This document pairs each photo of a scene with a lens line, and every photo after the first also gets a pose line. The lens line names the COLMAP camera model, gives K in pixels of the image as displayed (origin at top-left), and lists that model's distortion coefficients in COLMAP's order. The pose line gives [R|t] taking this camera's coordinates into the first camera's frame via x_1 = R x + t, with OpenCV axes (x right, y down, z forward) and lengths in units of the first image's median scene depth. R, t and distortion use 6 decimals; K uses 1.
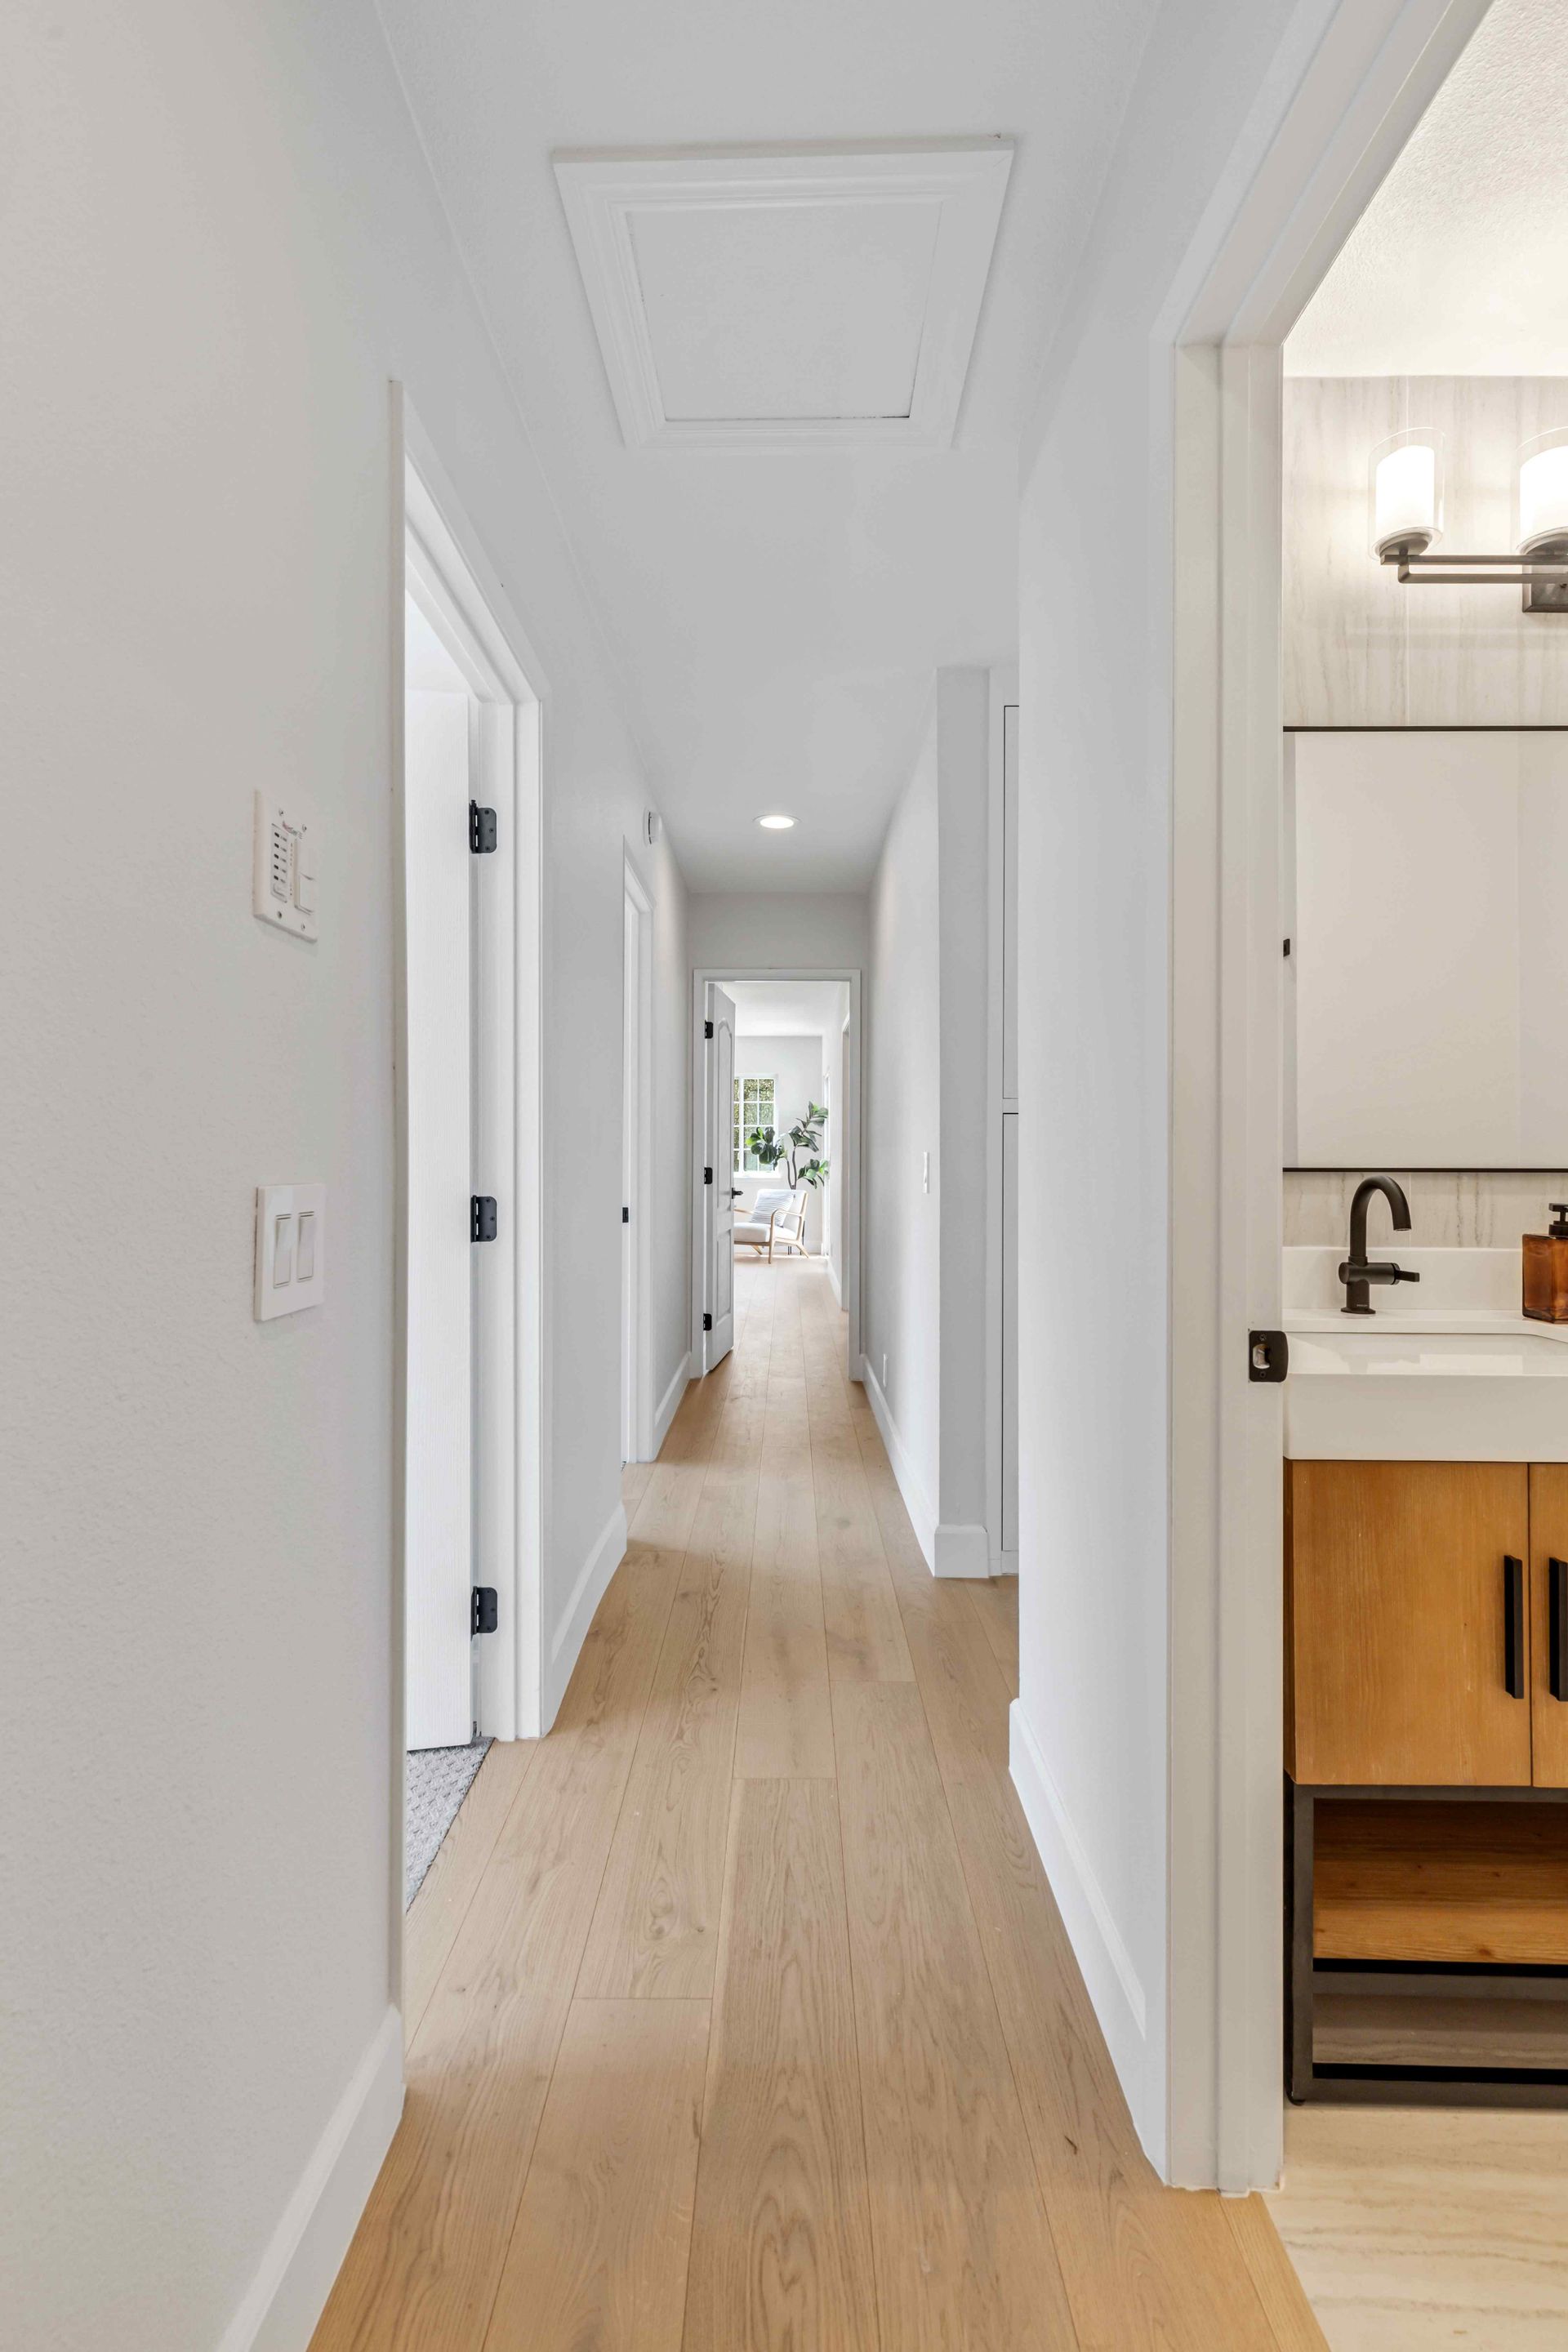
lens RADIAL K [[1057.4, 0, 783.5], [0, 1057.4, 1141.6], [0, 0, 1]] dist [0.004259, -0.000655]
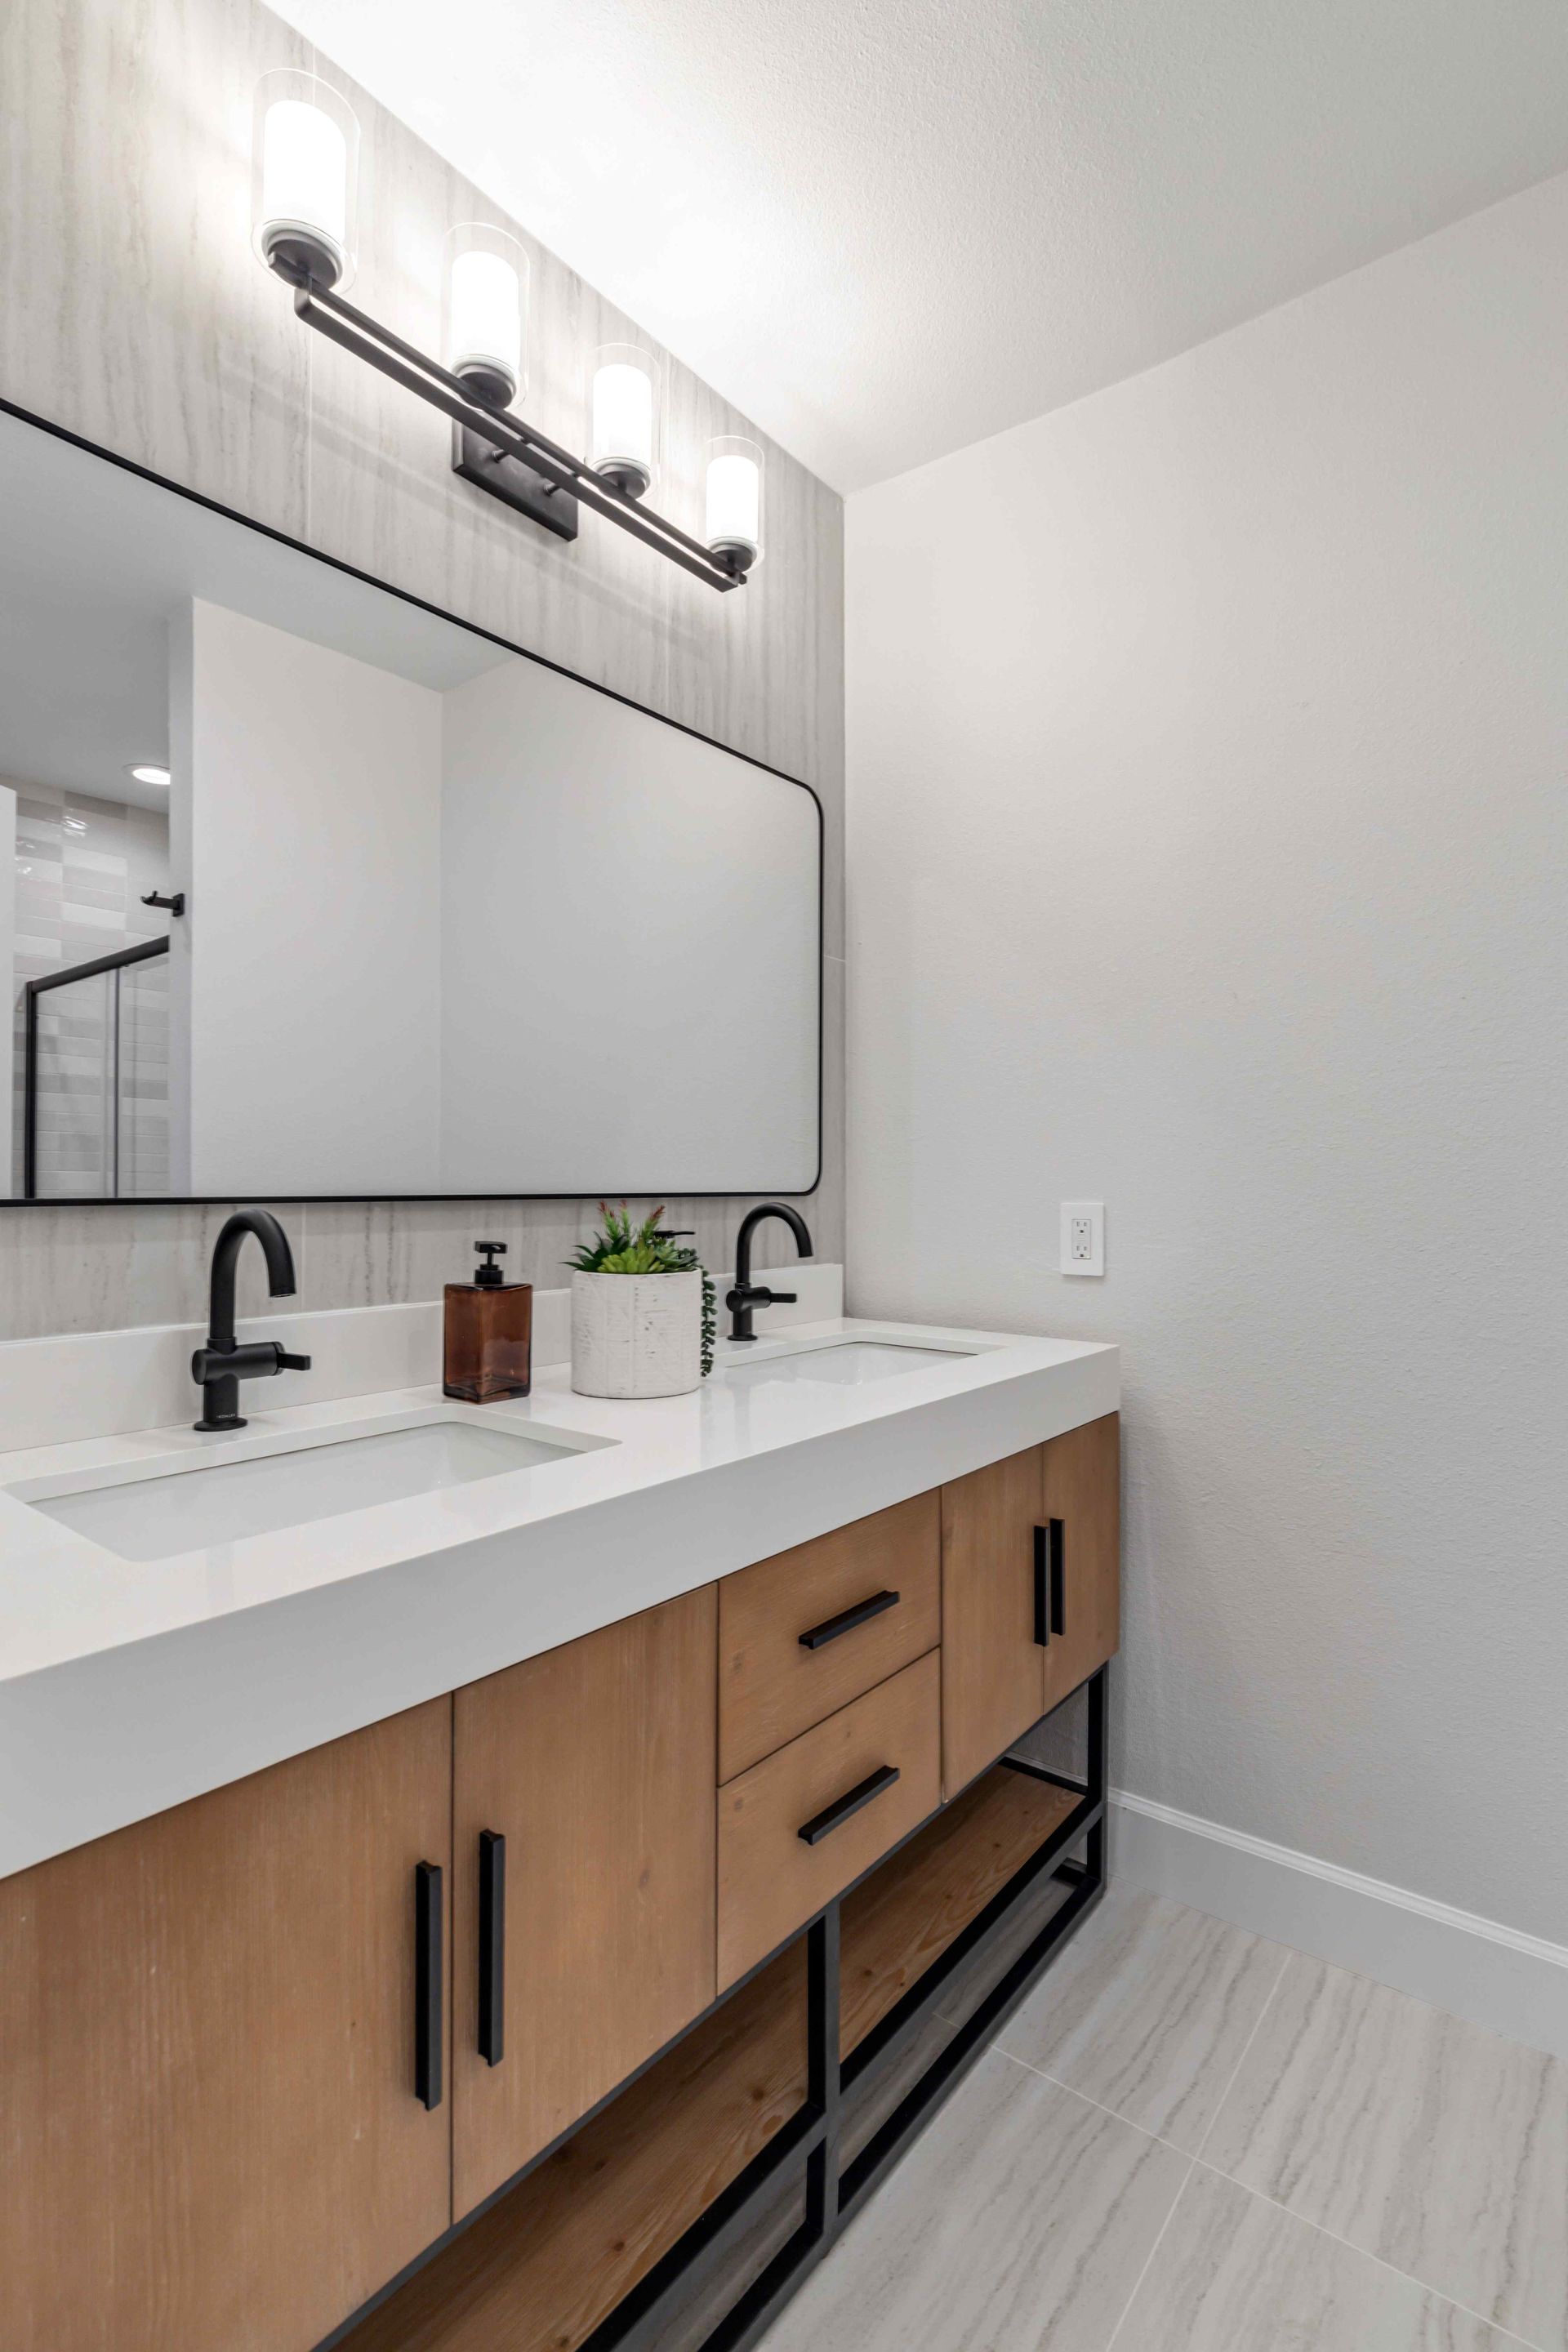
lens RADIAL K [[1091.6, 0, 771.5], [0, 1091.6, 1168.5], [0, 0, 1]] dist [-0.007848, 0.002376]
pose [[0.617924, 0.008165, 0.786196, 0.233360], [-0.009620, 0.999950, -0.002825, 0.006132], [-0.786179, -0.005817, 0.617971, 0.340989]]
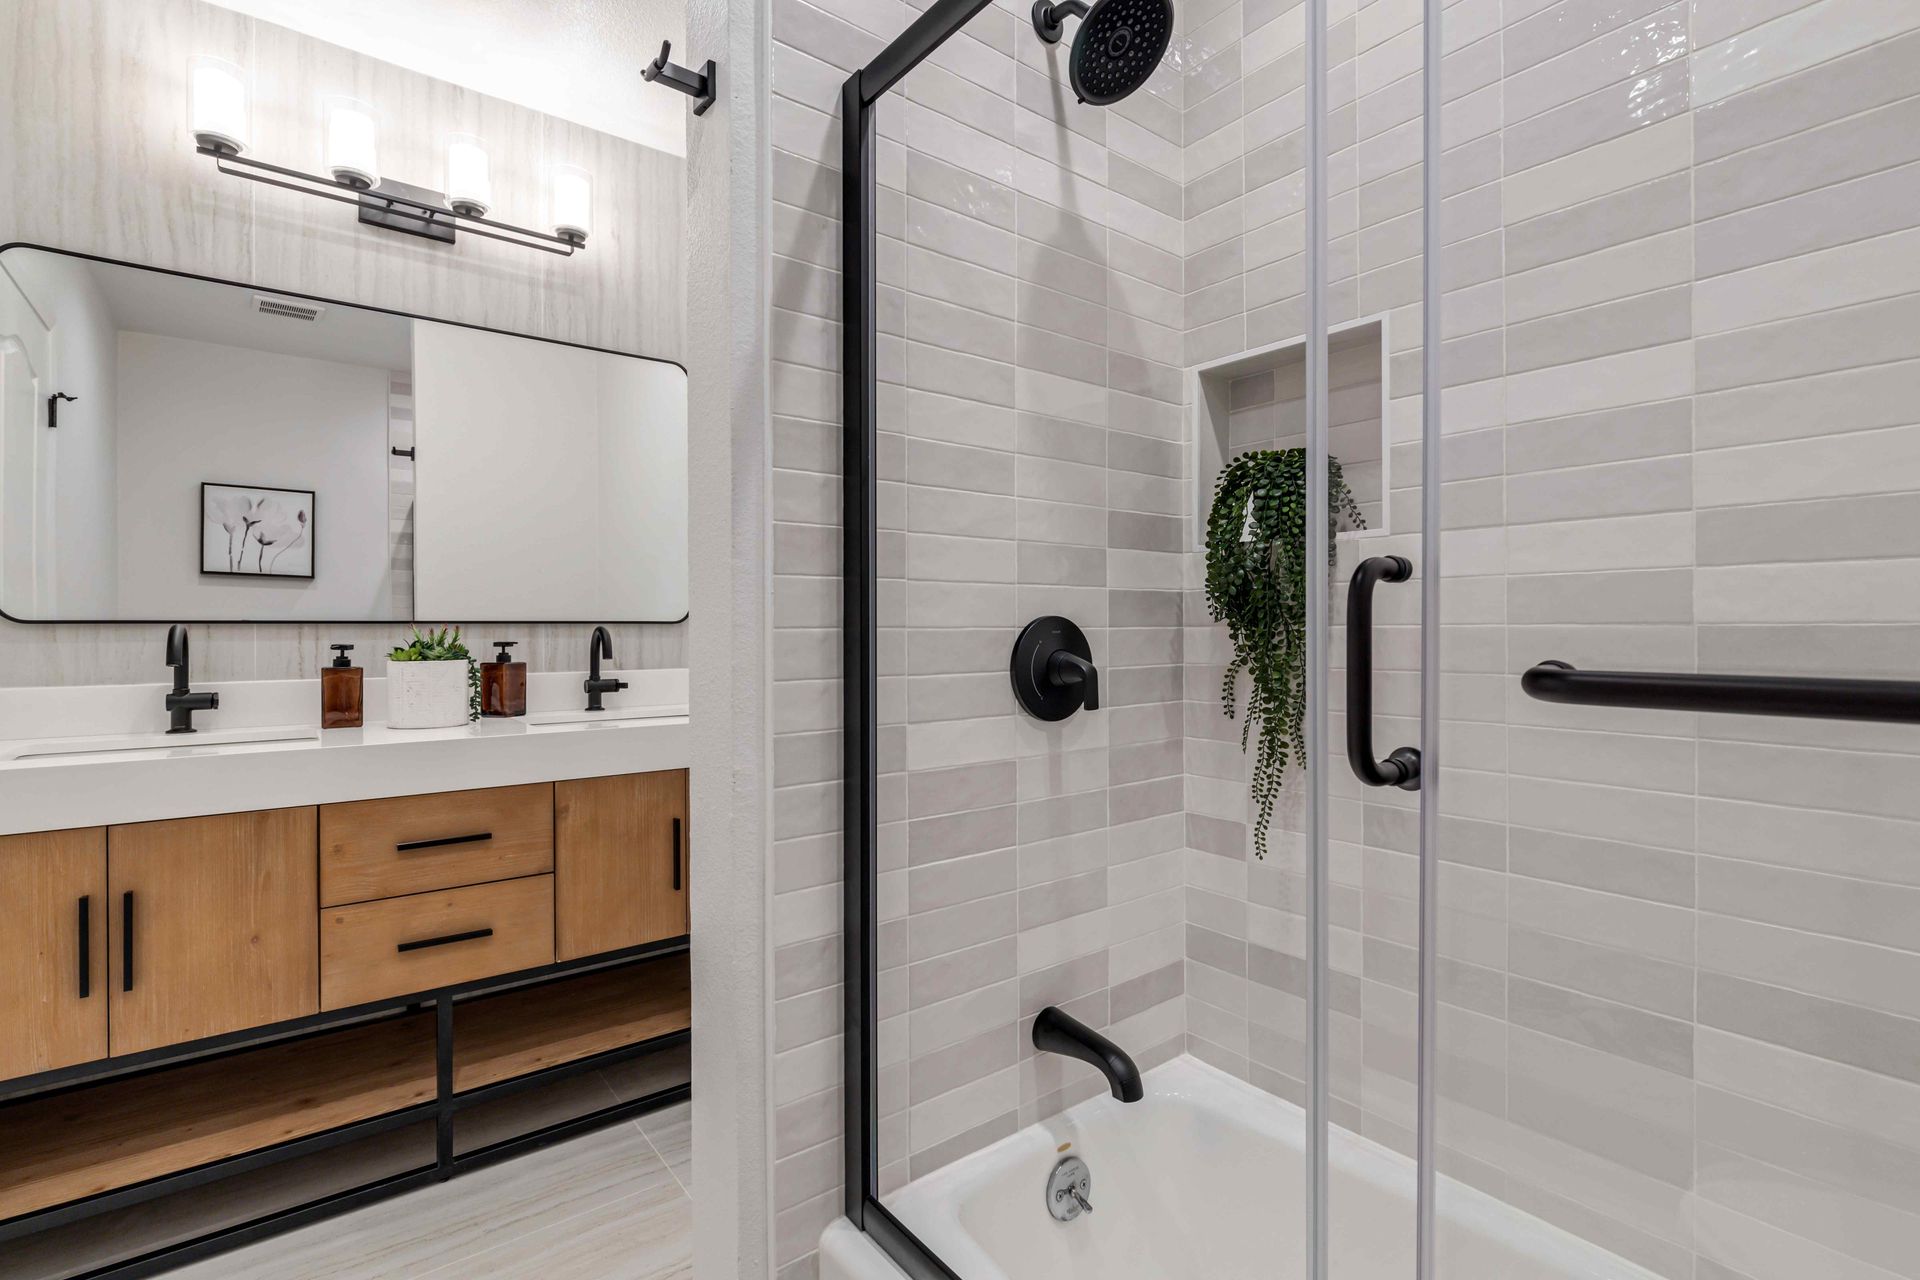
lens RADIAL K [[891.1, 0, 965.3], [0, 891.1, 628.6], [0, 0, 1]] dist [-0.007848, 0.002376]
pose [[0.780419, -0.007162, 0.625216, 0.609037], [0.001595, 0.999954, 0.009464, 0.026402], [-0.625255, -0.006388, 0.780394, -0.427216]]
